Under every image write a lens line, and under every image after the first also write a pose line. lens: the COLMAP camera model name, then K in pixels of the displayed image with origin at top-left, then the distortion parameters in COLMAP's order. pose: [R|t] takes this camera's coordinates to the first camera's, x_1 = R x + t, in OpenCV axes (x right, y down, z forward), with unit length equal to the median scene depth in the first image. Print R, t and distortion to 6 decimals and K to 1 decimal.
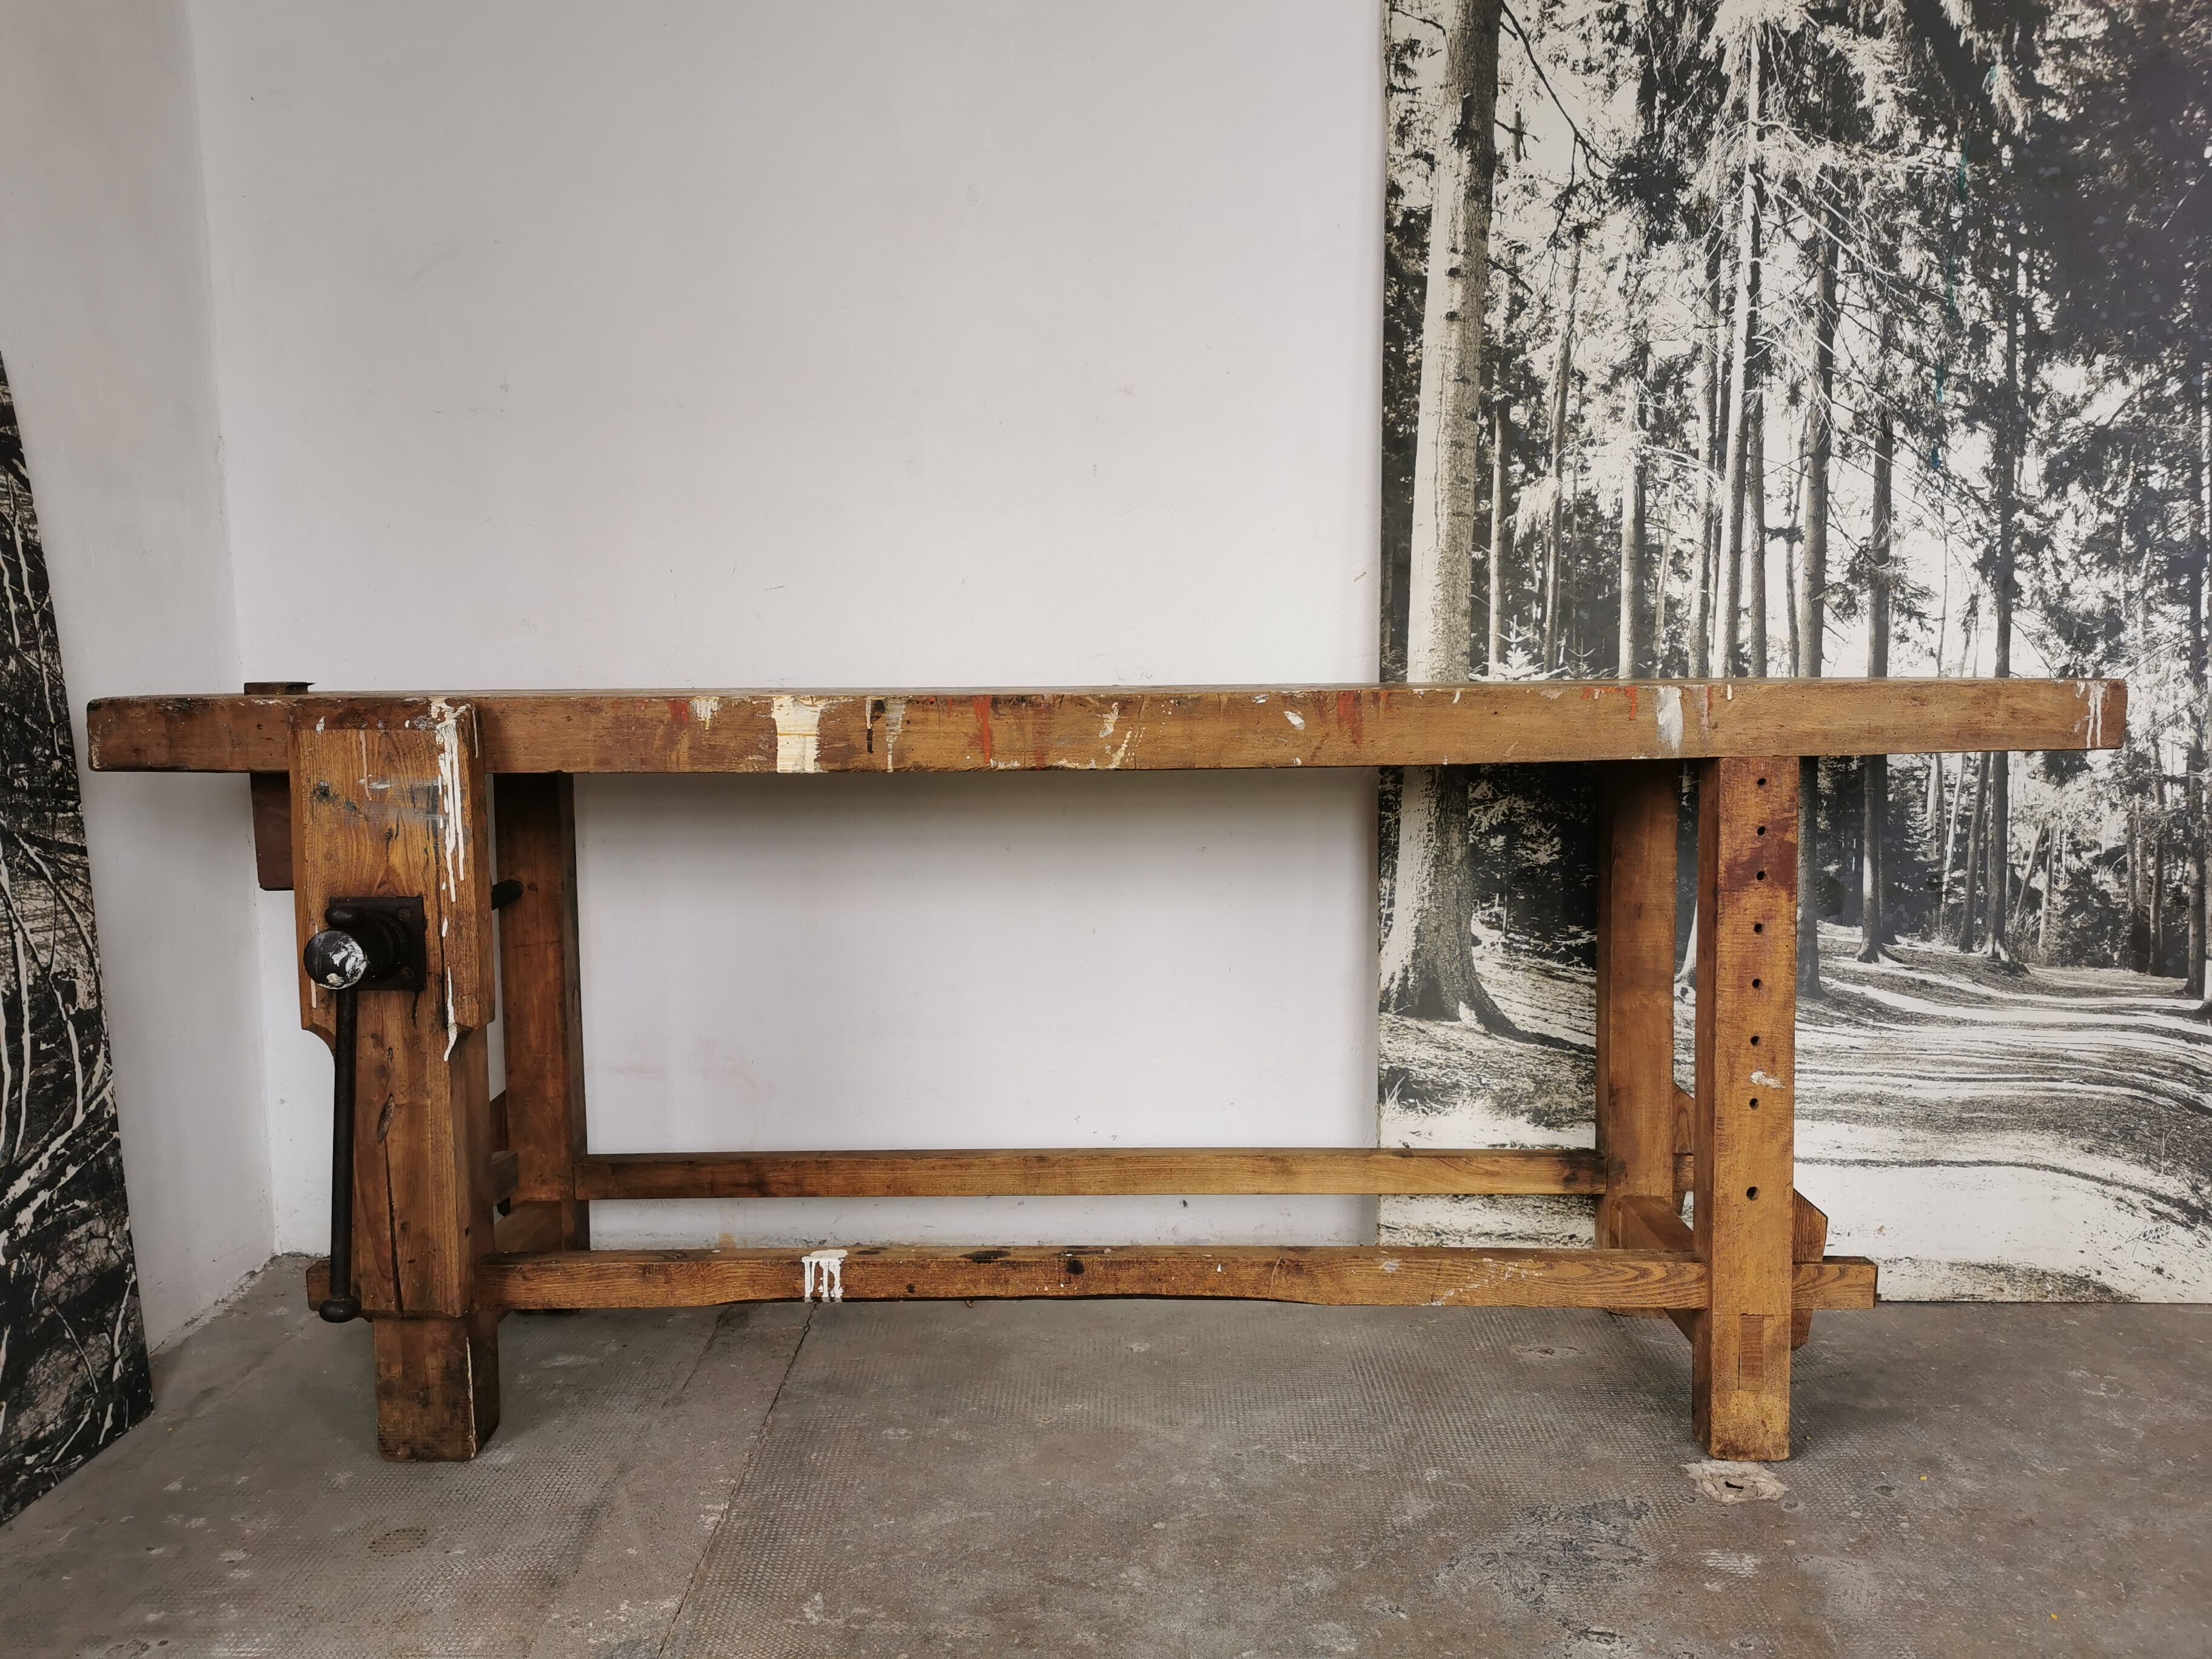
lens RADIAL K [[1755.1, 0, 1099.6], [0, 1755.1, 840.2], [0, 0, 1]] dist [0.101733, -0.132377]
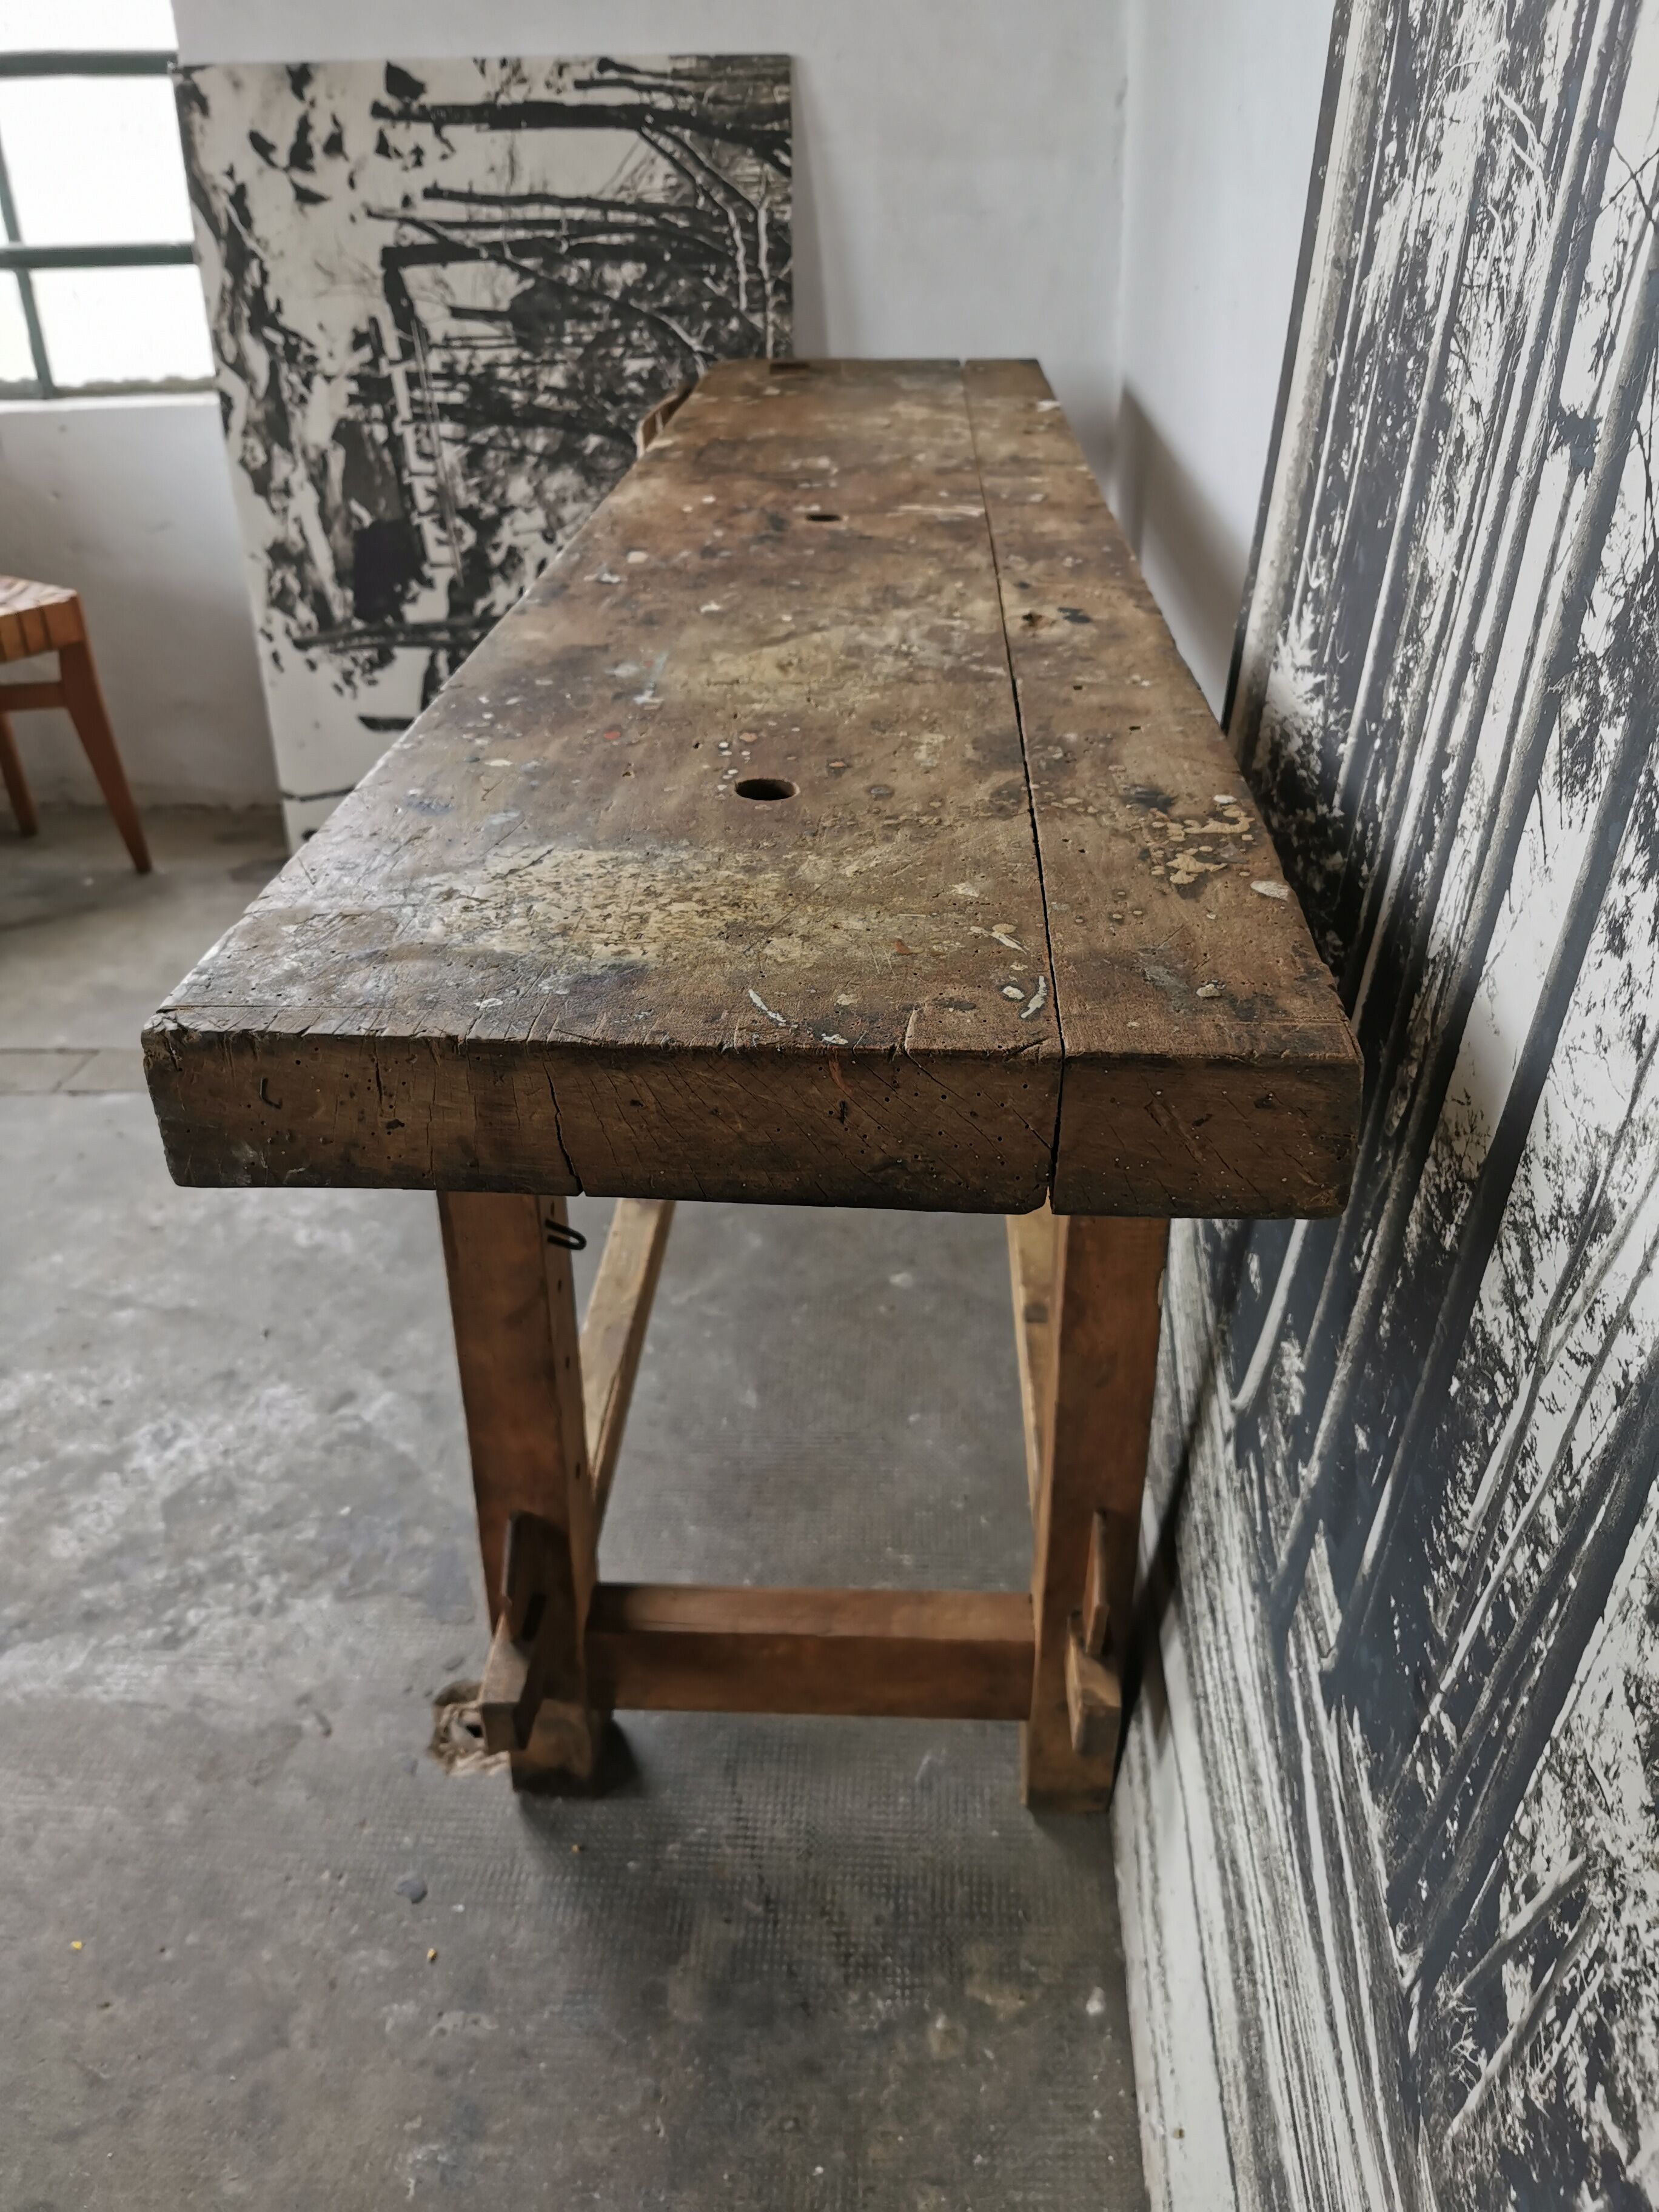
lens RADIAL K [[1755.1, 0, 829.5], [0, 1755.1, 1106.0], [0, 0, 1]] dist [0.101733, -0.132377]
pose [[-0.044042, 0.495053, -0.867746, 0.685598], [-0.094412, 0.862639, 0.496932, -0.207714], [0.994559, 0.103812, 0.008747, 0.870542]]
